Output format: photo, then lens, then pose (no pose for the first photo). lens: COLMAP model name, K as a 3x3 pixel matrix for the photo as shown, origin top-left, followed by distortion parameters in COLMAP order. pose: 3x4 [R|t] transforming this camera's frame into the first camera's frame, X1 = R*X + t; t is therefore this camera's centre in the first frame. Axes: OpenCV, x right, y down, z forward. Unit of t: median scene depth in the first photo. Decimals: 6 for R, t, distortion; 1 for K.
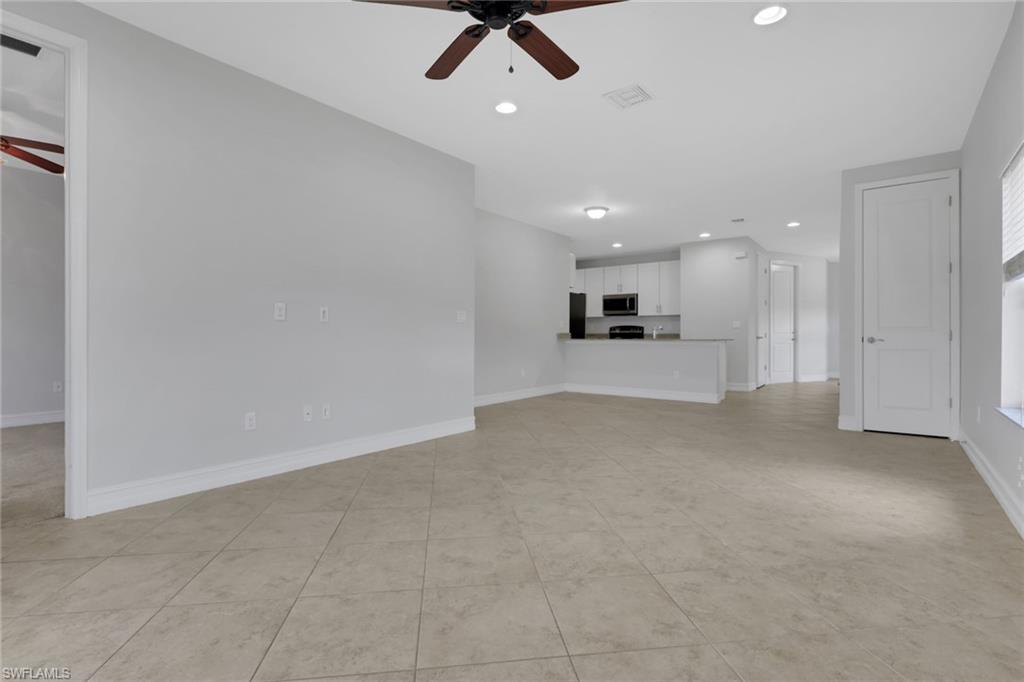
lens RADIAL K [[491.8, 0, 512.0], [0, 491.8, 341.0], [0, 0, 1]] dist [-0.001431, 0.000129]
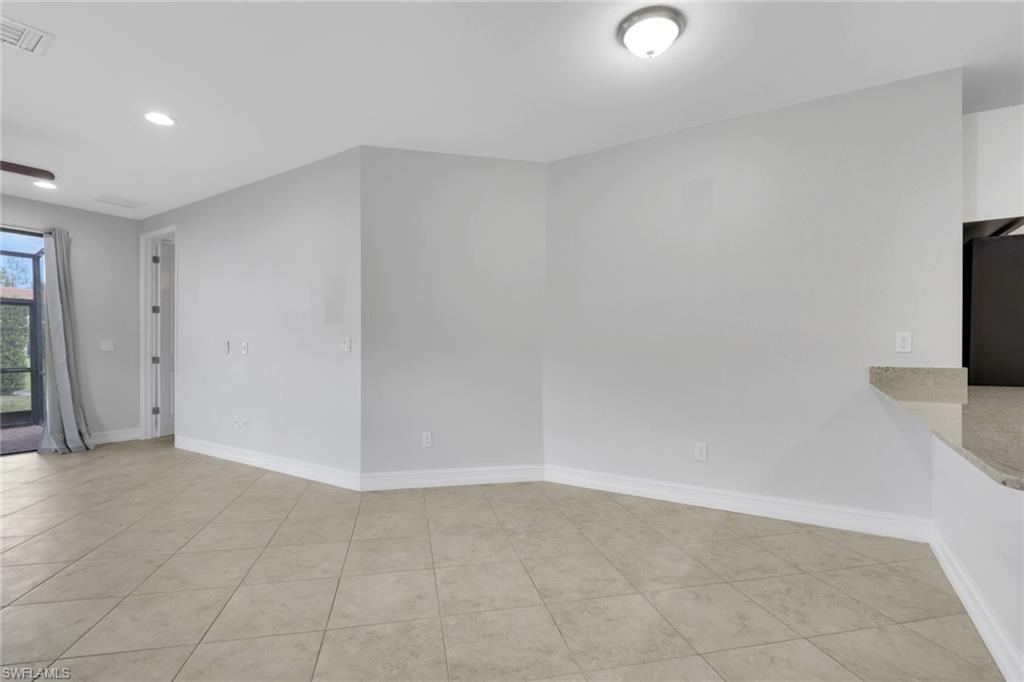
lens RADIAL K [[476.9, 0, 510.2], [0, 476.9, 350.8], [0, 0, 1]] dist [-0.001710, 0.000721]
pose [[0.088806, 0.001507, -0.996048, 0.368406], [-0.010995, 0.999939, 0.000533, -0.022703], [0.995988, 0.010905, 0.088817, 0.627964]]
